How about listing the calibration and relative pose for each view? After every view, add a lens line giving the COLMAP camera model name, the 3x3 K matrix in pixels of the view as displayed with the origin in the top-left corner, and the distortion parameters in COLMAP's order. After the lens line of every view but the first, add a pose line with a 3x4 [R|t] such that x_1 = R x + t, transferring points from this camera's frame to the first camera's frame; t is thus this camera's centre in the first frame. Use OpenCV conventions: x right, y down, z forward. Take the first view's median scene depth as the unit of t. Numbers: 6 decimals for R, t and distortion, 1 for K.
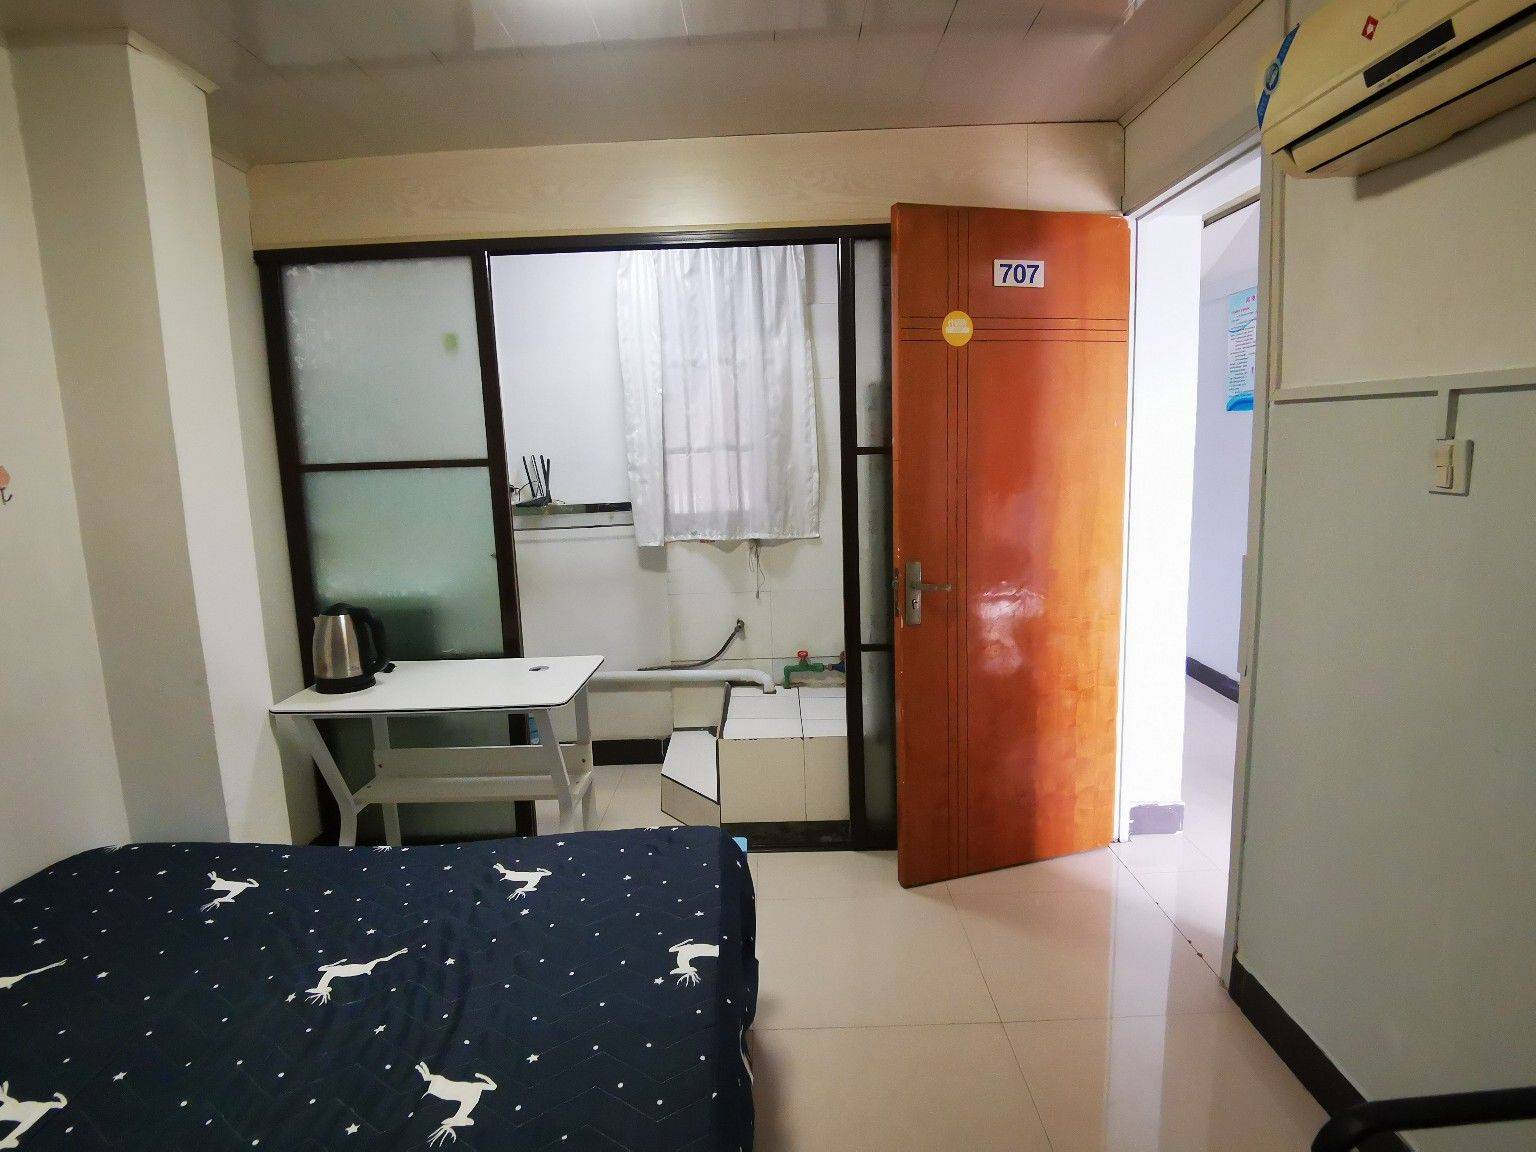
lens RADIAL K [[835.7, 0, 768.0], [0, 835.7, 576.0], [0, 0, 1]] dist [0.001005, 0.000243]
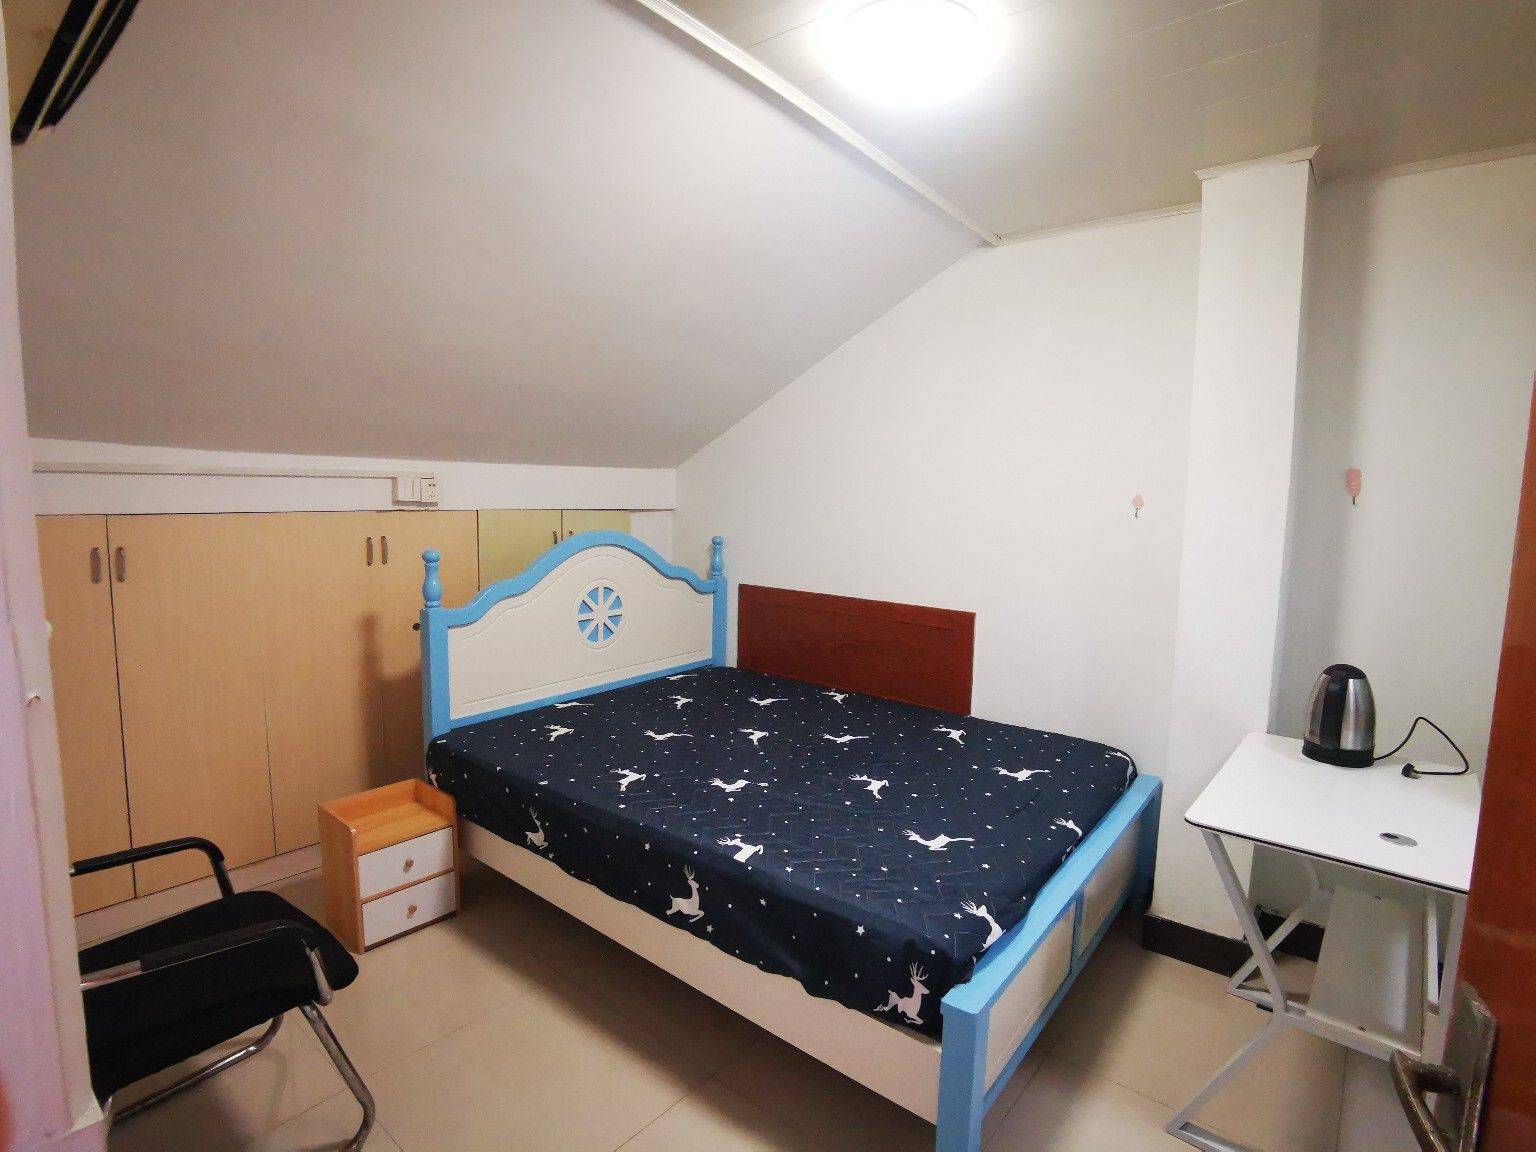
lens RADIAL K [[835.7, 0, 768.0], [0, 835.7, 576.0], [0, 0, 1]] dist [0.001005, 0.000243]
pose [[-0.618580, 0.111159, -0.777819, 0.777686], [-0.132703, 0.960941, 0.242864, -0.276732], [0.774434, 0.253450, -0.579668, 1.454549]]
